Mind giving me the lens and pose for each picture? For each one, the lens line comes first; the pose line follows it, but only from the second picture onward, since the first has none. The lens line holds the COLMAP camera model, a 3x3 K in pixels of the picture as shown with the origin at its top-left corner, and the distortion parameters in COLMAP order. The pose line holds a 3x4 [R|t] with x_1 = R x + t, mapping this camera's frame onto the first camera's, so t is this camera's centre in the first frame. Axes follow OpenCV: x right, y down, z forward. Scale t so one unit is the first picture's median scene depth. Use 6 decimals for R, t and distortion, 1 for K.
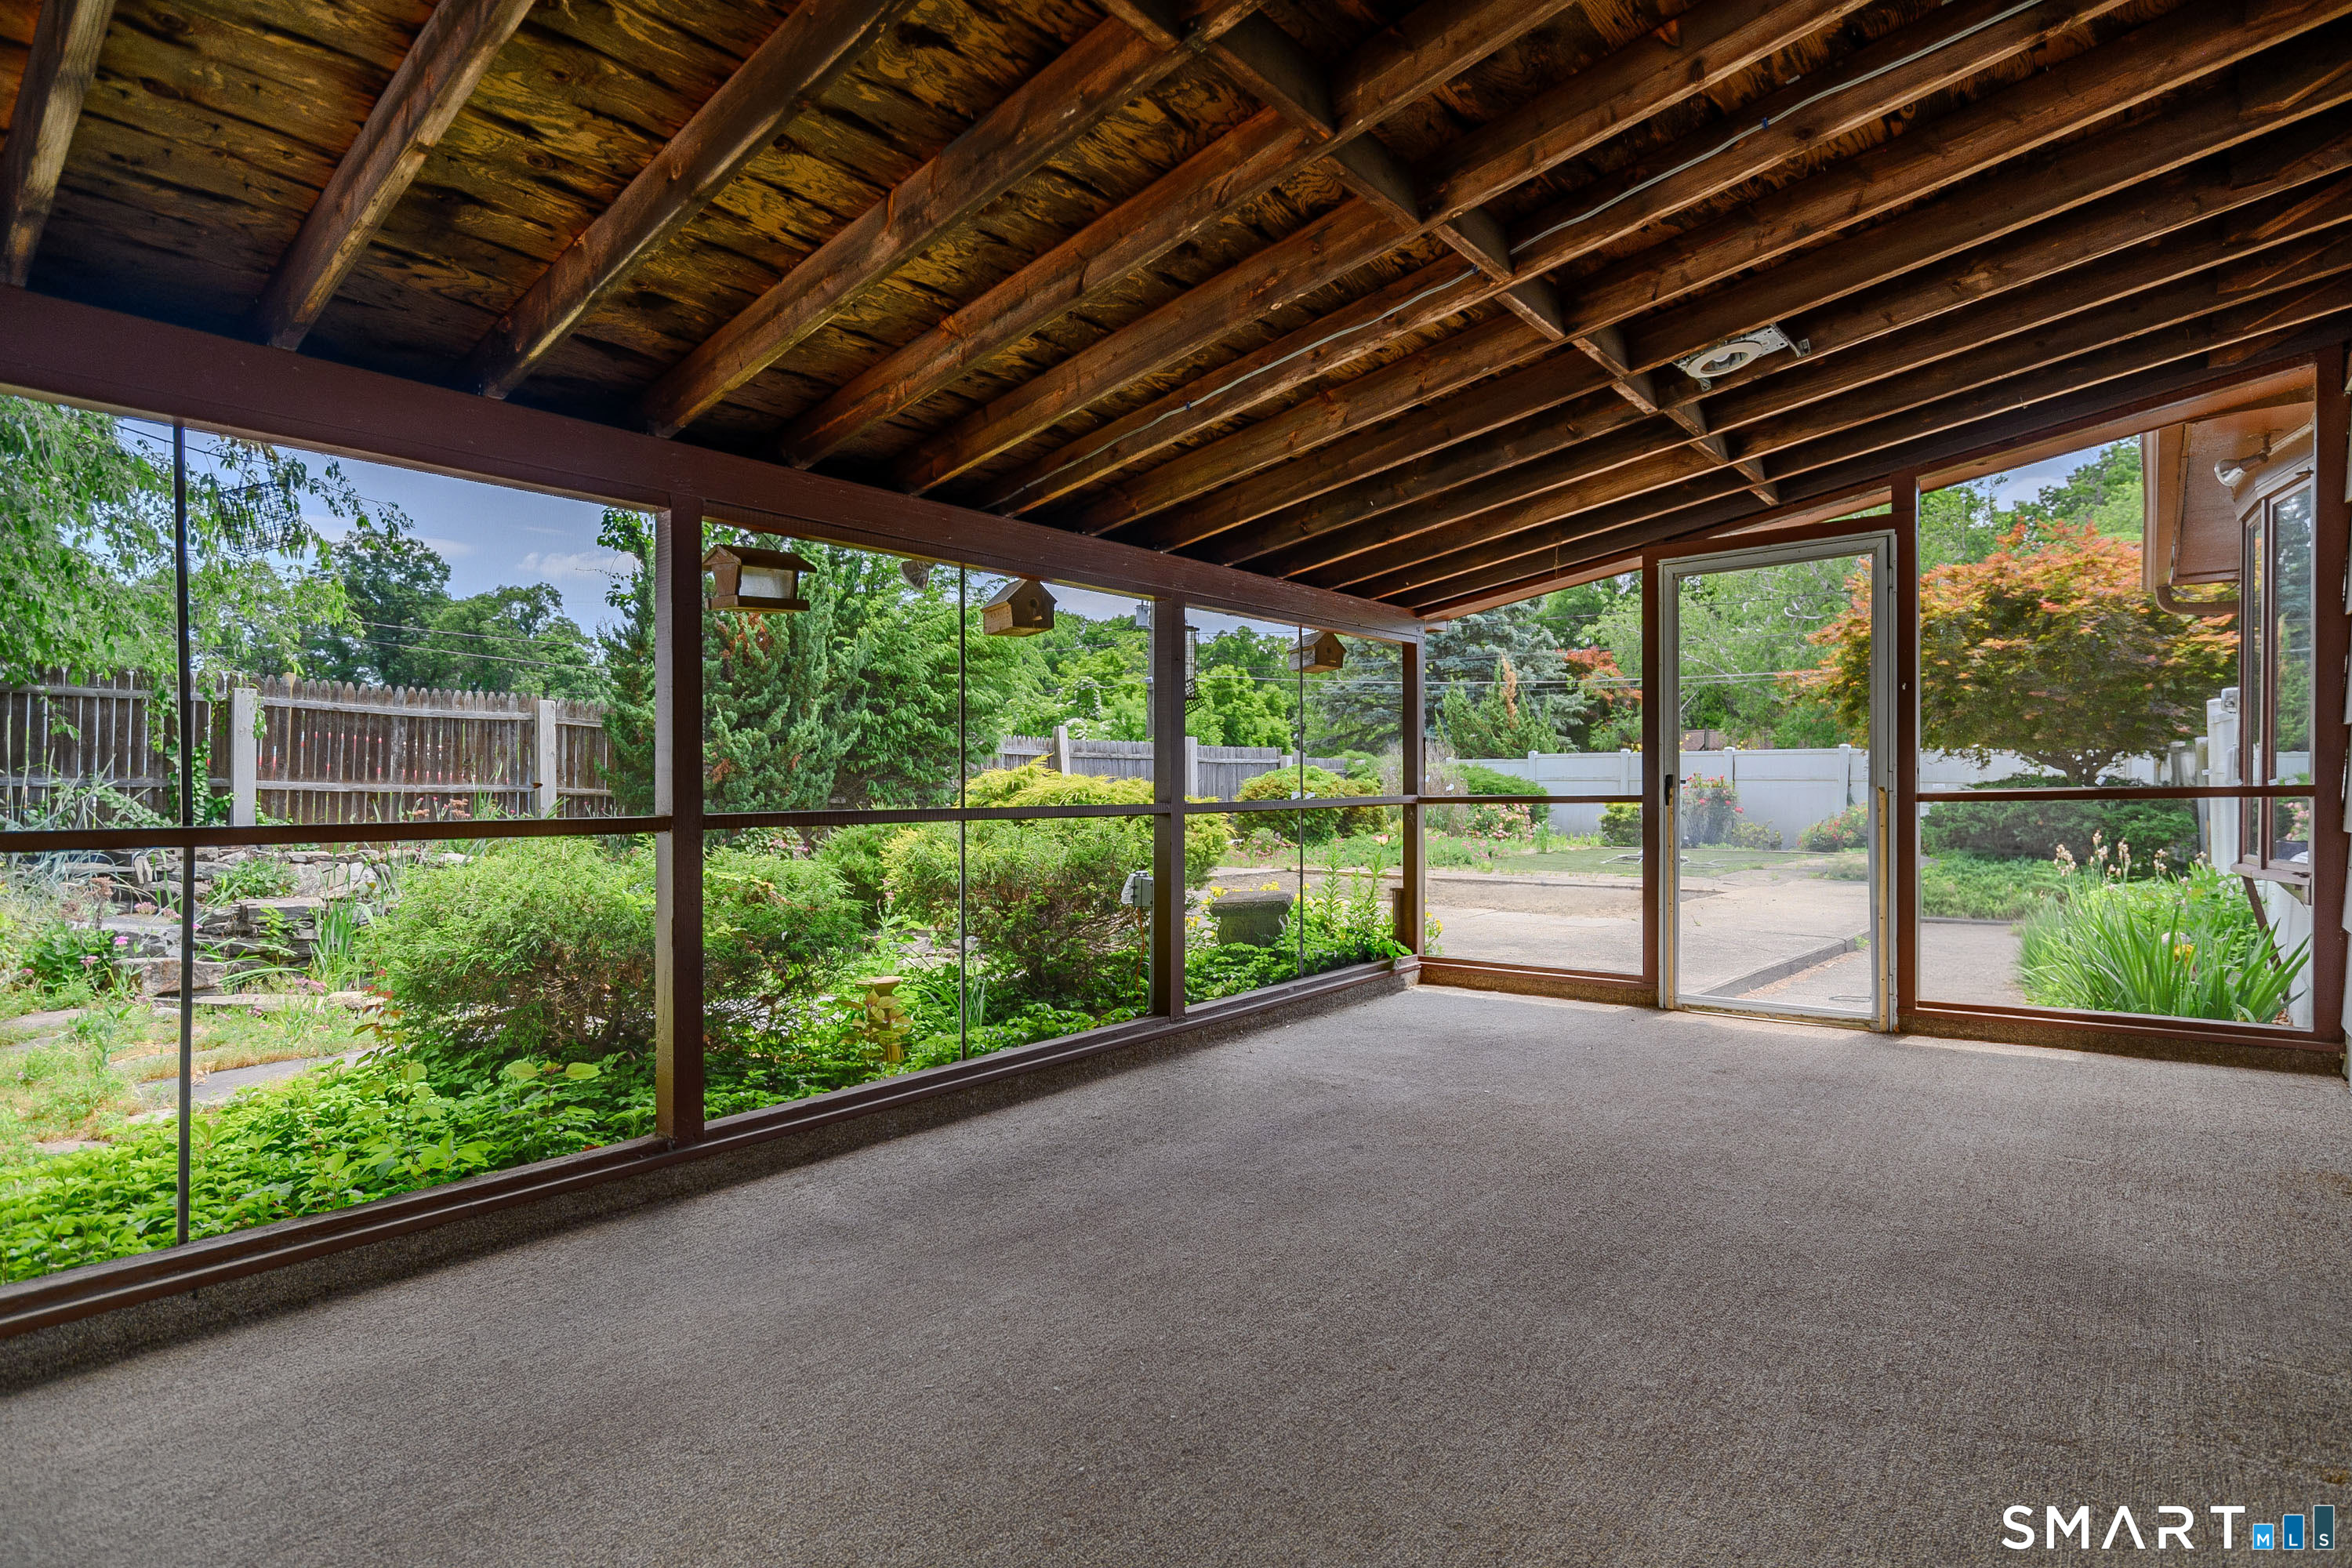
lens RADIAL K [[1166.2, 0, 1176.0], [0, 1166.2, 784.0], [0, 0, 1]] dist [-0.001034, -0.000200]
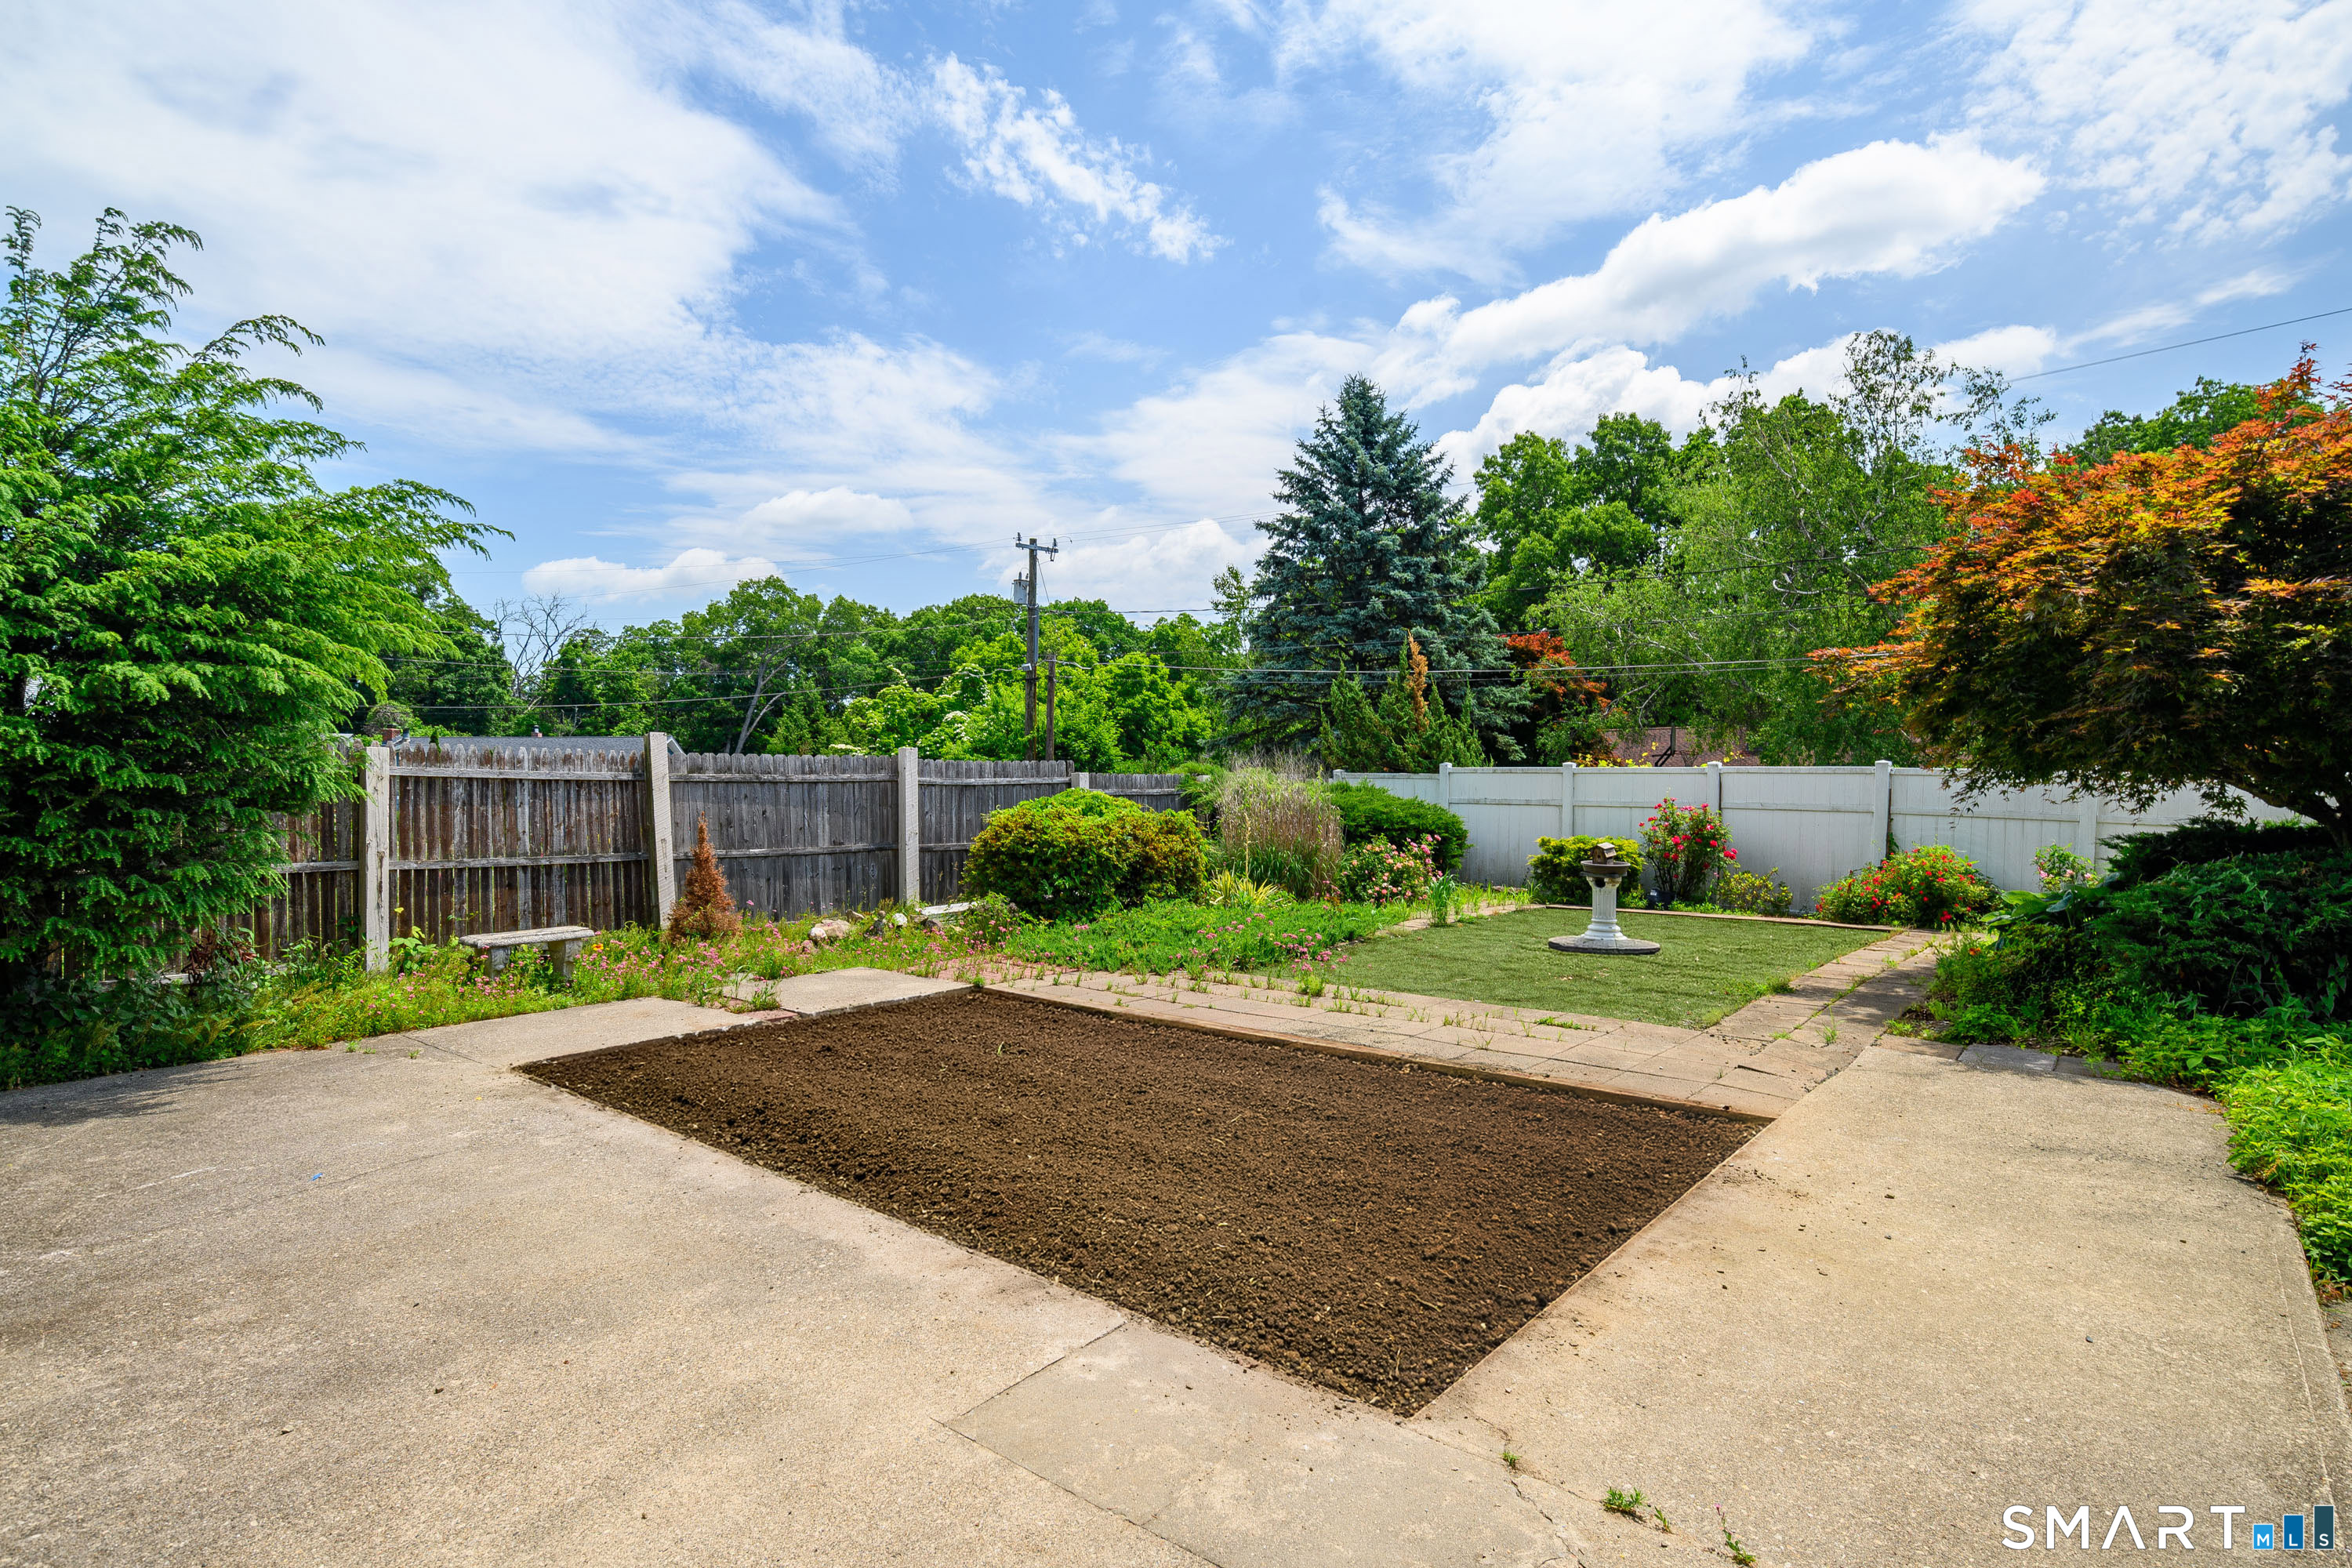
lens RADIAL K [[1152.1, 0, 1170.4], [0, 1152.1, 774.6], [0, 0, 1]] dist [0.001152, 0.000110]
pose [[0.999774, 0.002727, 0.021061, 0.071049], [-0.002750, 0.999996, 0.001058, -0.012841], [-0.021058, -0.001116, 0.999778, 0.167638]]
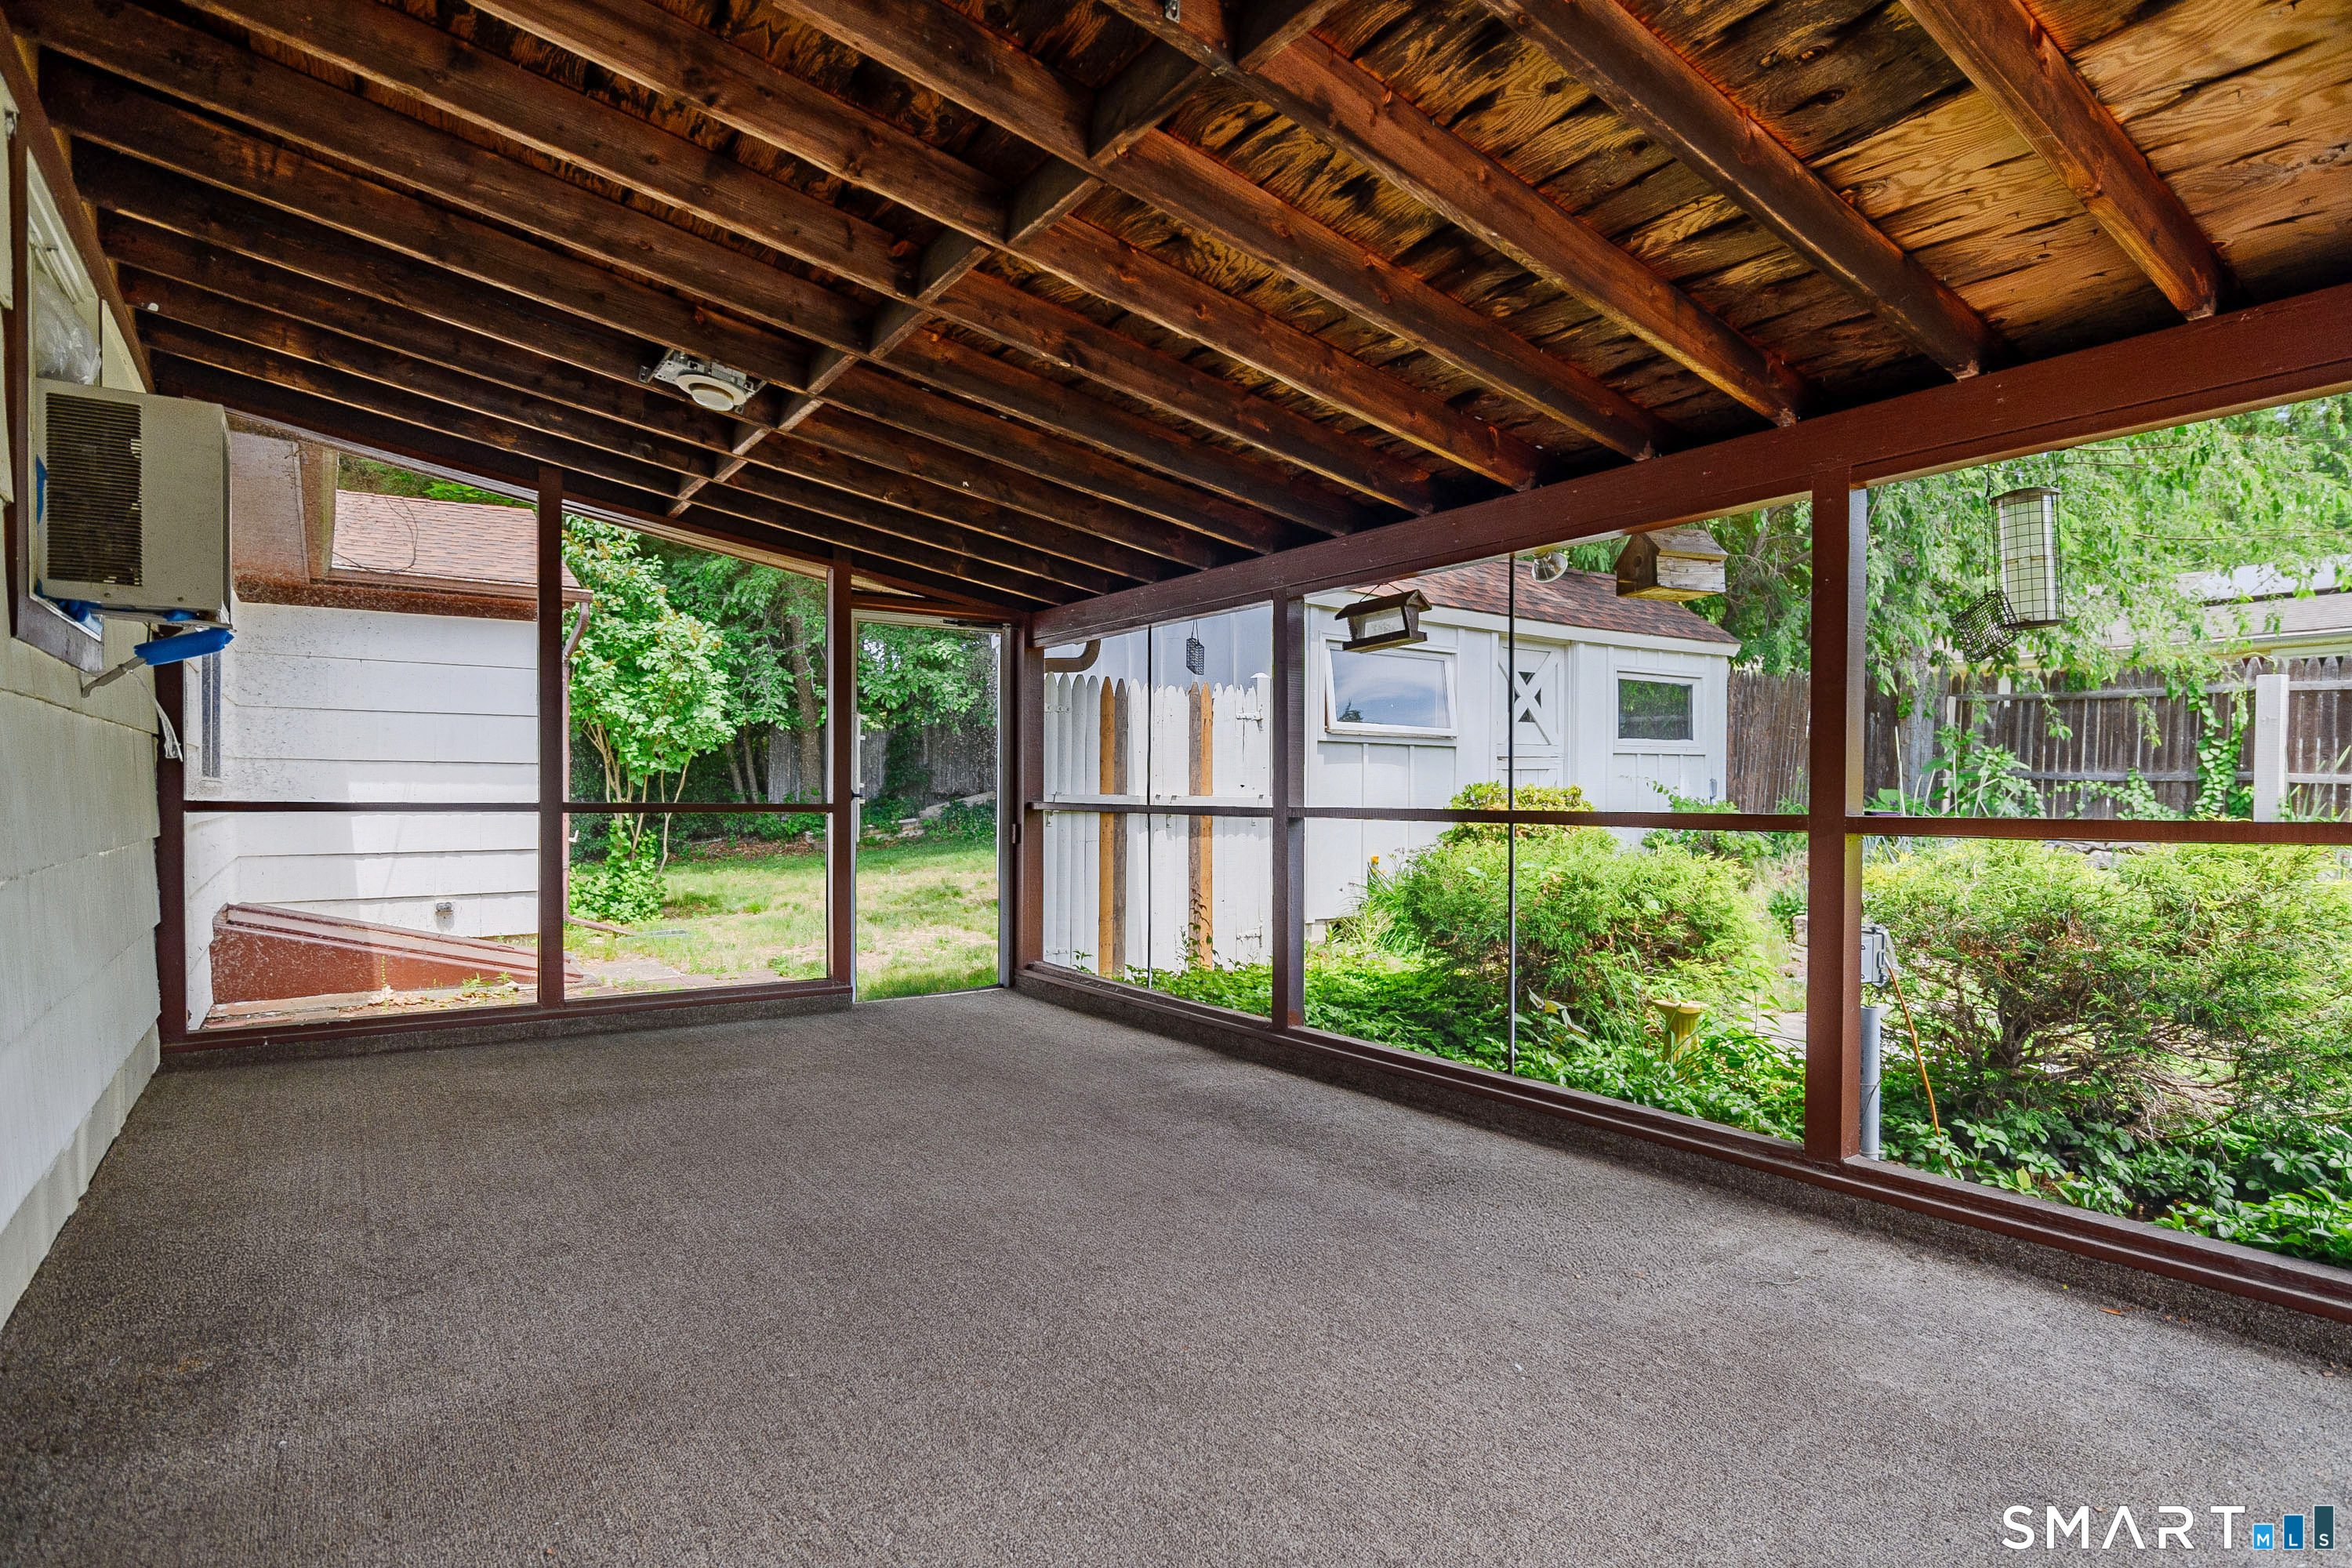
lens RADIAL K [[1166.2, 0, 1176.0], [0, 1166.2, 784.0], [0, 0, 1]] dist [-0.001034, -0.000200]
pose [[-0.243389, 0.003533, -0.969922, 1.007179], [0.005828, 0.999981, 0.002180, -0.005482], [0.969911, -0.005122, -0.243405, 1.205140]]
